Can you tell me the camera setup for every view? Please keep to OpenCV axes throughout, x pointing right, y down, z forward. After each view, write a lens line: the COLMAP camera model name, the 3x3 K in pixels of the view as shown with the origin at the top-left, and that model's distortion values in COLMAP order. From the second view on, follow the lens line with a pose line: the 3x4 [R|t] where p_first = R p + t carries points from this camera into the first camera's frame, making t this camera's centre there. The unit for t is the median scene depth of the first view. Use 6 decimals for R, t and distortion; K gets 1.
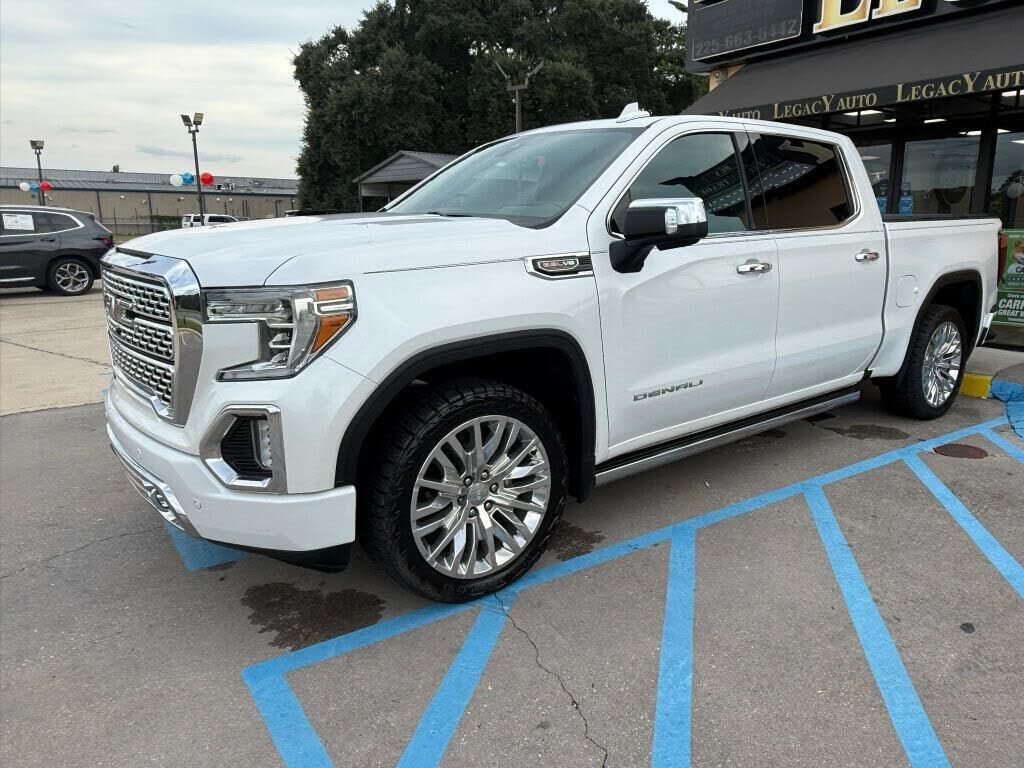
lens RADIAL K [[734.4, 0, 523.1], [0, 734.4, 386.9], [0, 0, 1]] dist [-0.002952, 0.000858]
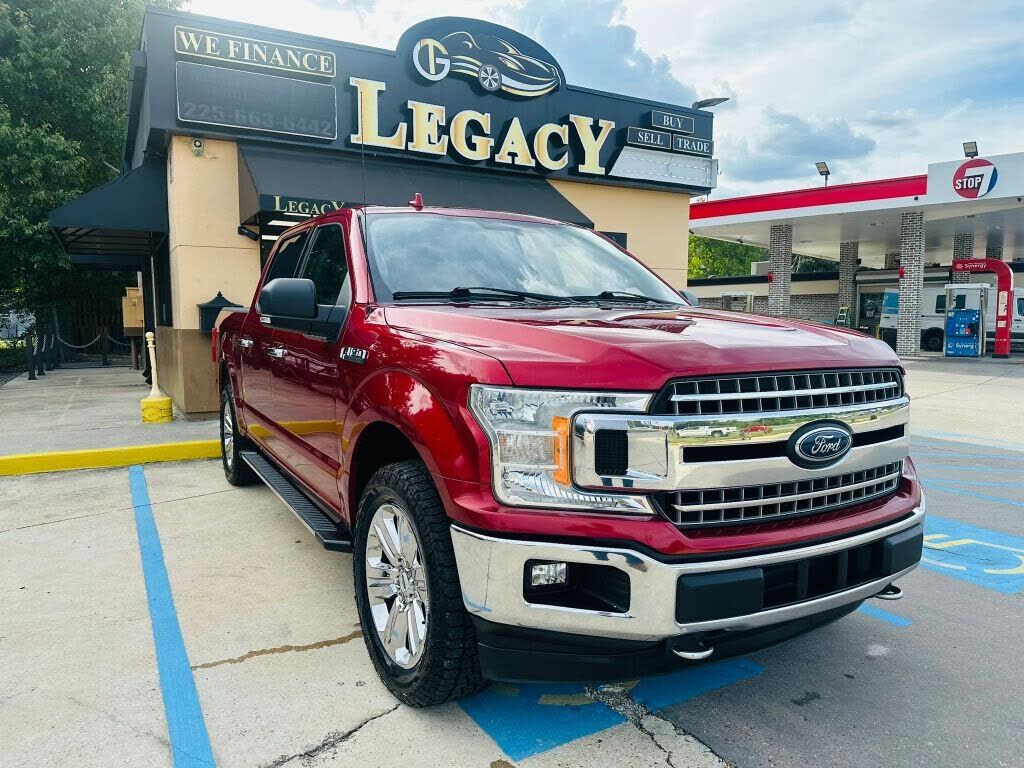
lens RADIAL K [[721.2, 0, 510.9], [0, 721.2, 388.1], [0, 0, 1]] dist [0.058519, -0.090126]
pose [[0.077148, -0.100352, 0.991956, -0.822977], [0.212220, 0.973775, 0.082008, -0.204171], [-0.974172, 0.204186, 0.096421, 0.898261]]
